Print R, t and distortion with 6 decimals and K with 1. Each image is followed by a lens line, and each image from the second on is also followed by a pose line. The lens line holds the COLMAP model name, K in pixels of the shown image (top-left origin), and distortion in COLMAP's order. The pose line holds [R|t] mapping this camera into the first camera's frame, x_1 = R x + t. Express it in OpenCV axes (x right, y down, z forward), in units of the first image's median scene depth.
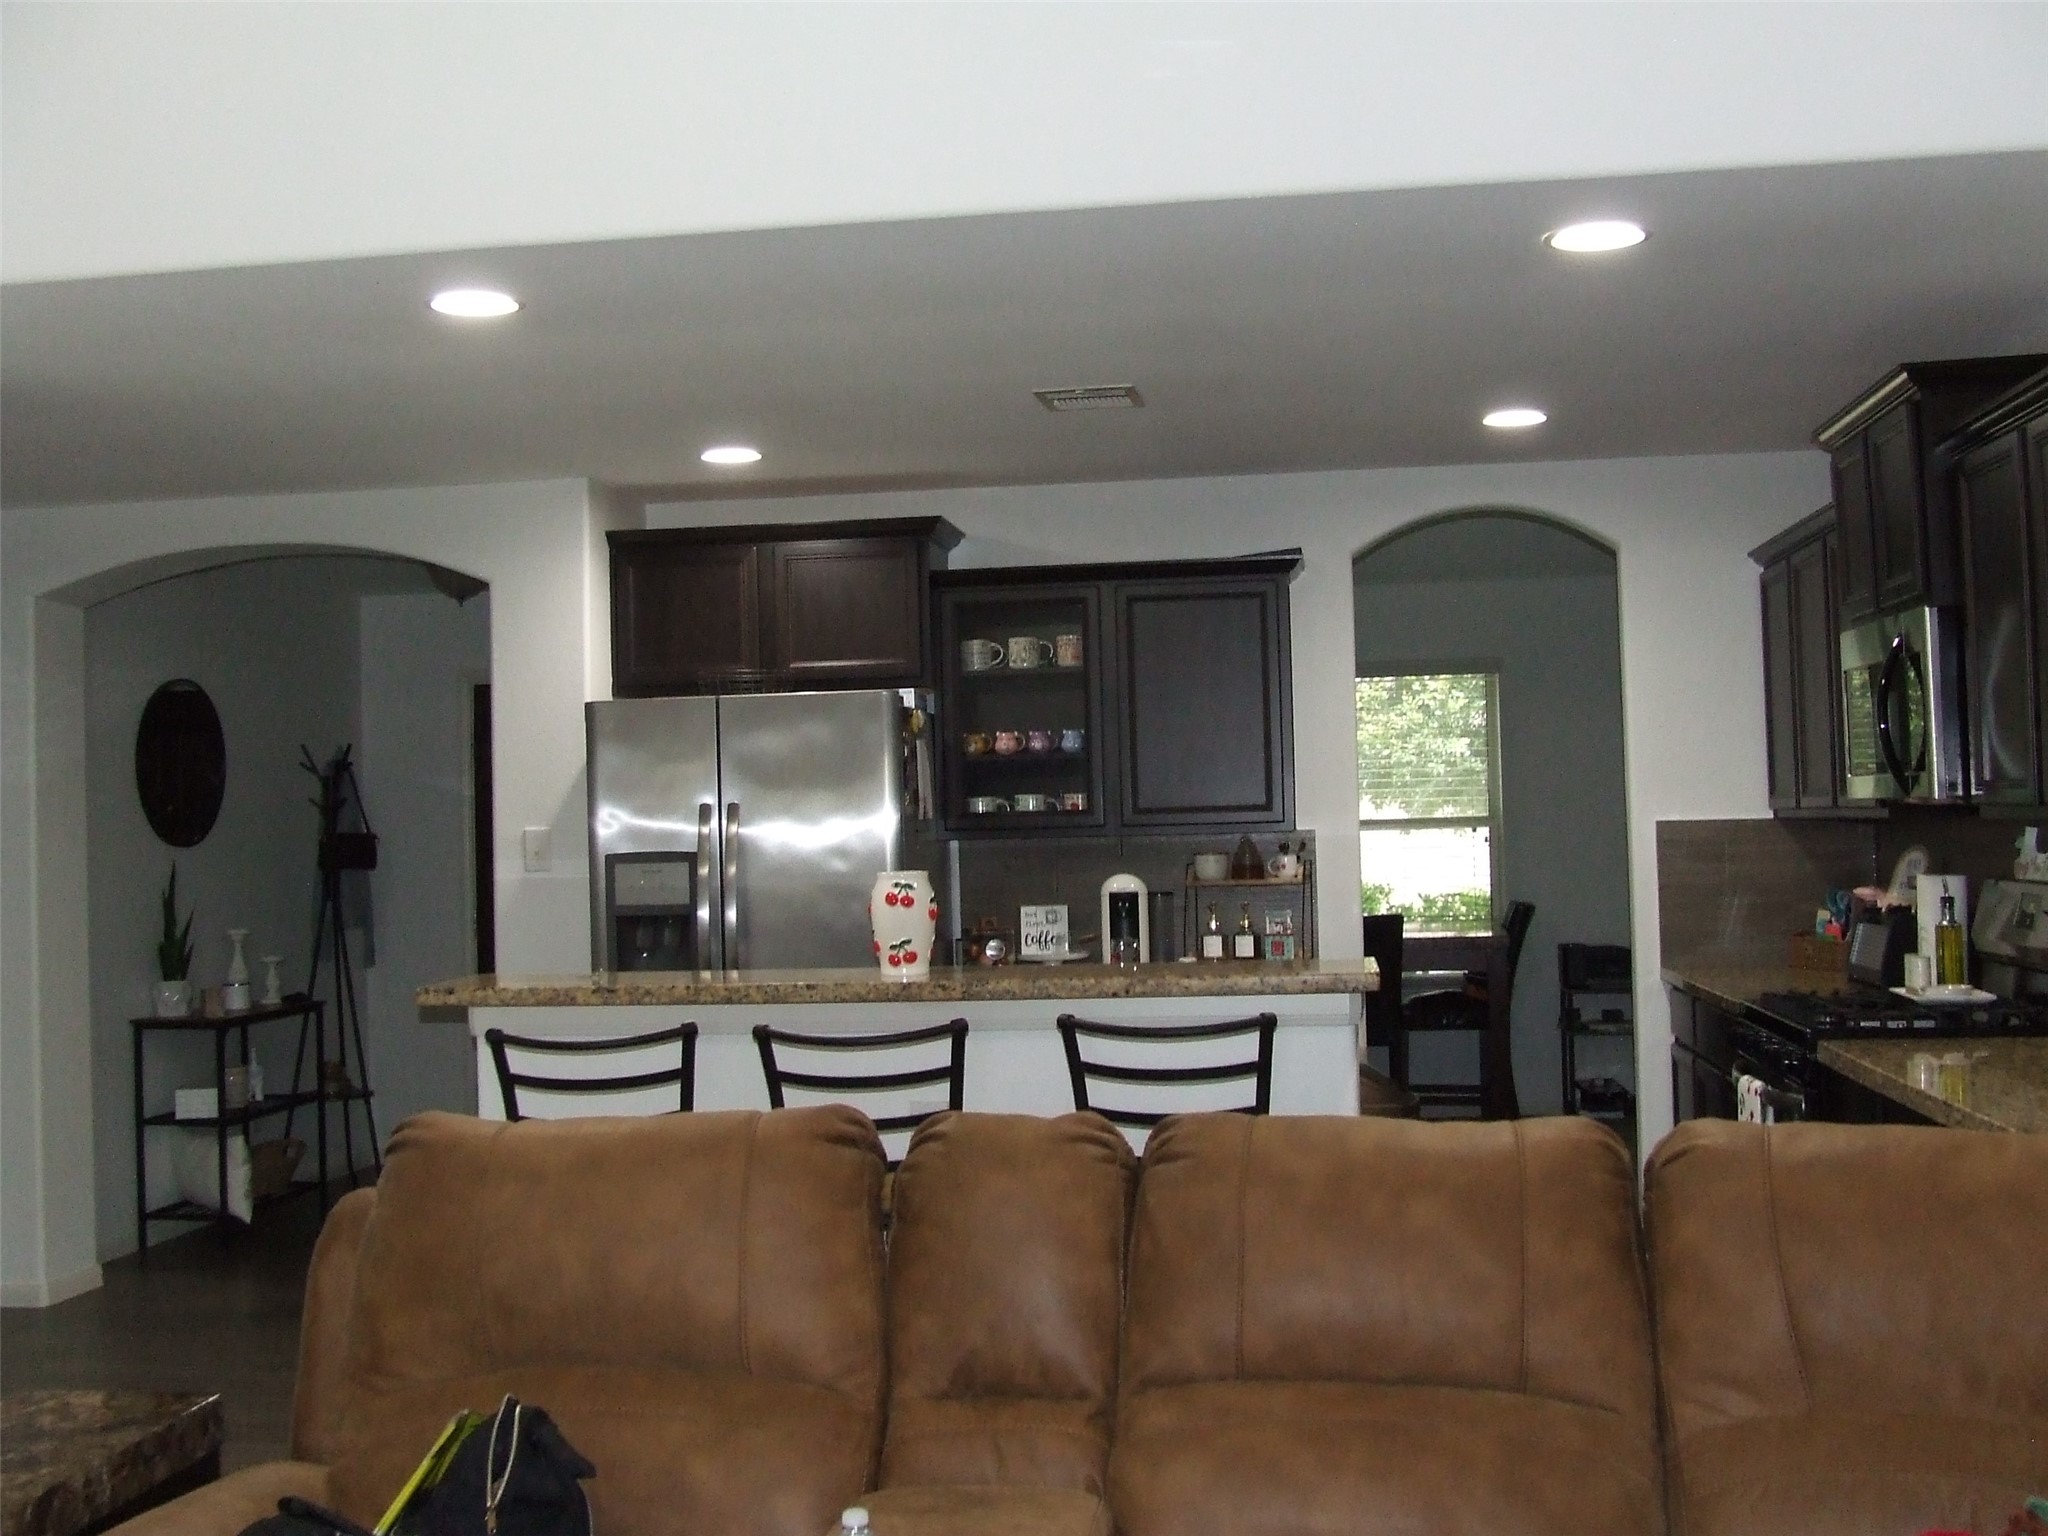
lens RADIAL K [[2207.3, 0, 1024.0], [0, 2207.3, 768.0], [0, 0, 1]] dist [-0.053371, 0.000017]
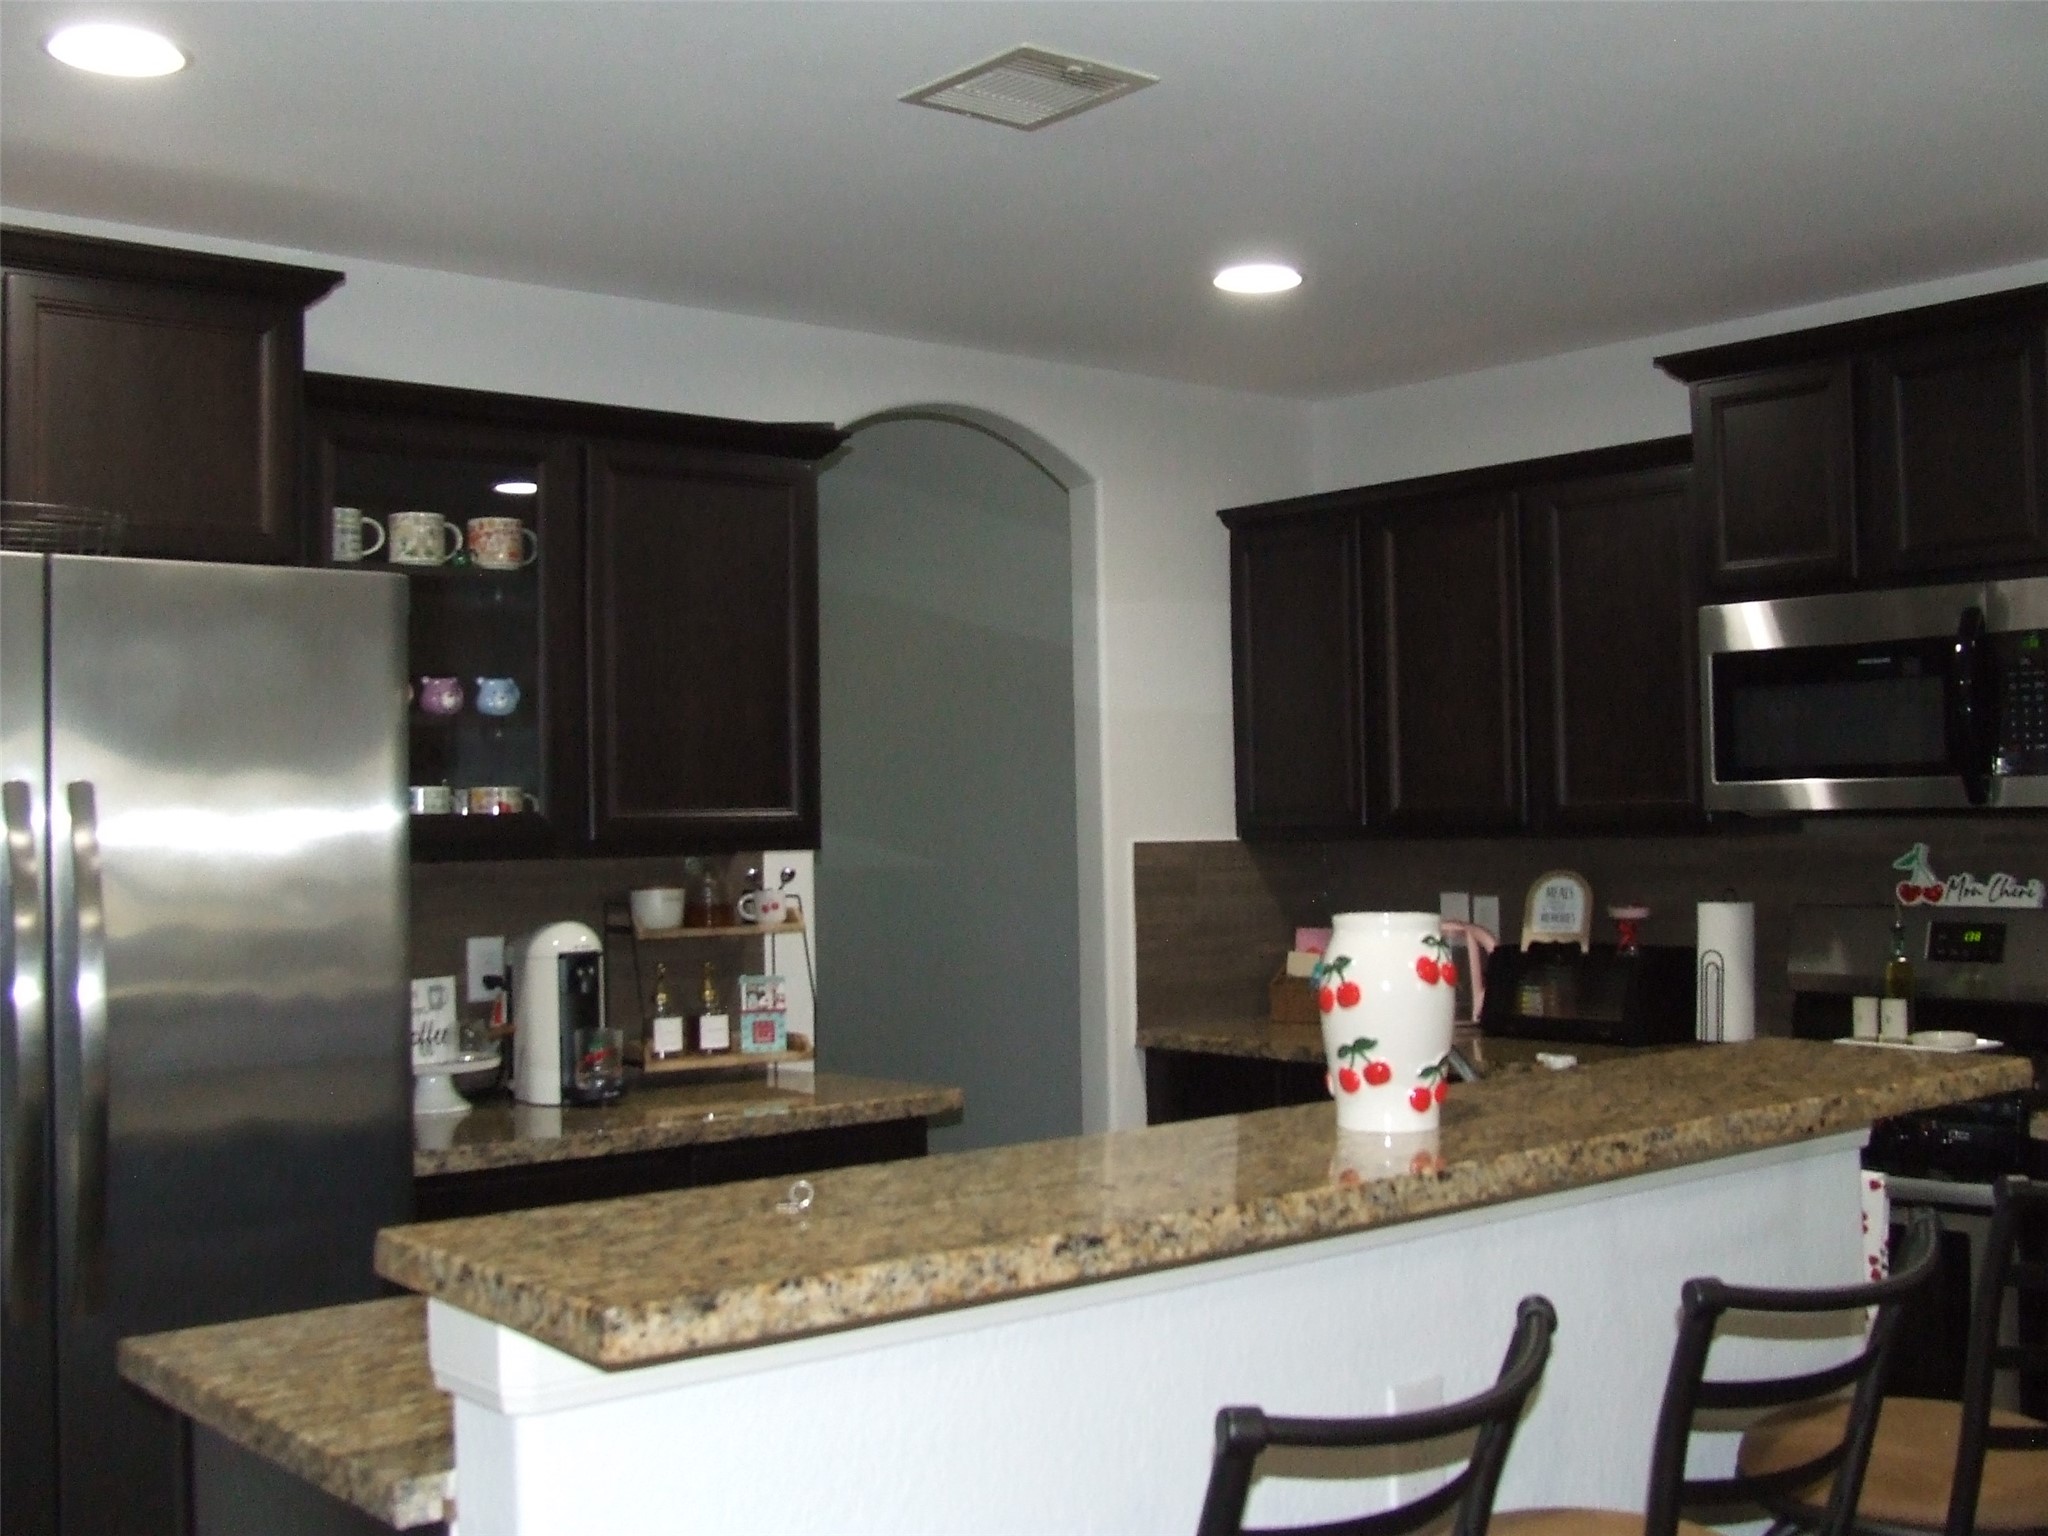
lens RADIAL K [[2207.3, 0, 1024.0], [0, 2207.3, 768.0], [0, 0, 1]] dist [-0.053371, 0.000017]
pose [[0.700524, 0.032041, 0.712910, -0.317042], [-0.015695, 0.999442, -0.029496, 0.023243], [-0.713457, 0.009473, 0.700635, 0.519709]]
